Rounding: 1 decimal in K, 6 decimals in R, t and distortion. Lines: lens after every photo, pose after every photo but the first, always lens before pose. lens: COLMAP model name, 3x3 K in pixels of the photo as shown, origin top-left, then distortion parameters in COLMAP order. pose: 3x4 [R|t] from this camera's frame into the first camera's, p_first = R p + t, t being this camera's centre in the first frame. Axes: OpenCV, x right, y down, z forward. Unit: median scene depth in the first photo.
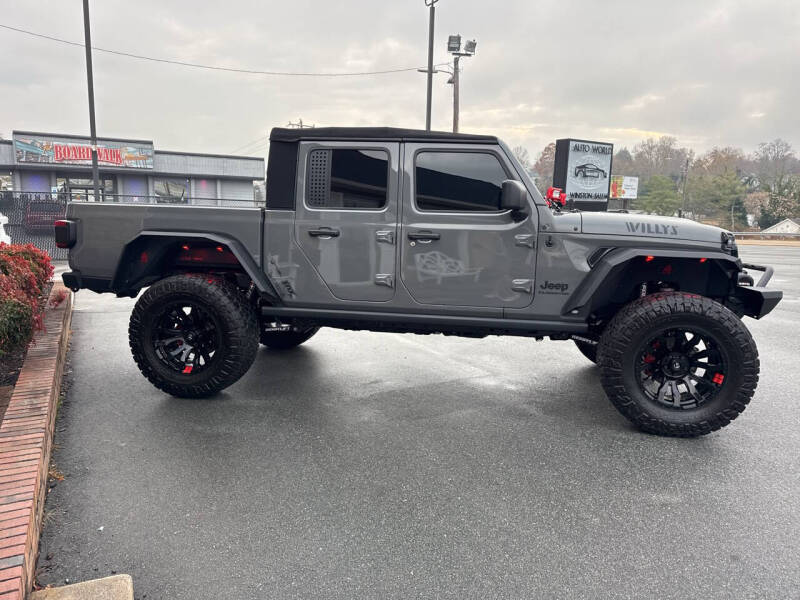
lens RADIAL K [[584.1, 0, 396.5], [0, 584.1, 301.5], [0, 0, 1]] dist [0.021395, -0.027475]
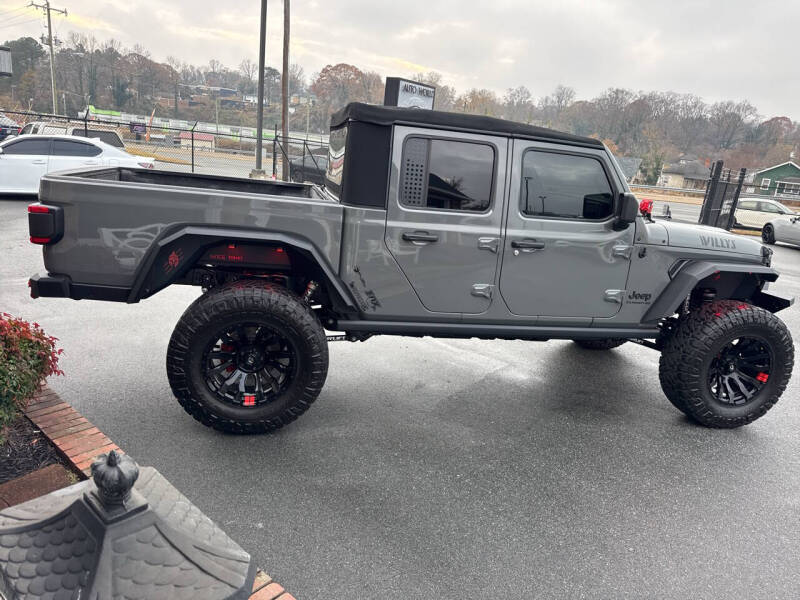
lens RADIAL K [[589.8, 0, 396.6], [0, 589.8, 320.7], [0, 0, 1]] dist [0.003587, -0.007810]
pose [[0.922434, -0.043186, 0.383731, -0.494999], [-0.017502, 0.988030, 0.153269, -0.127759], [-0.385757, -0.148097, 0.910637, 0.199783]]
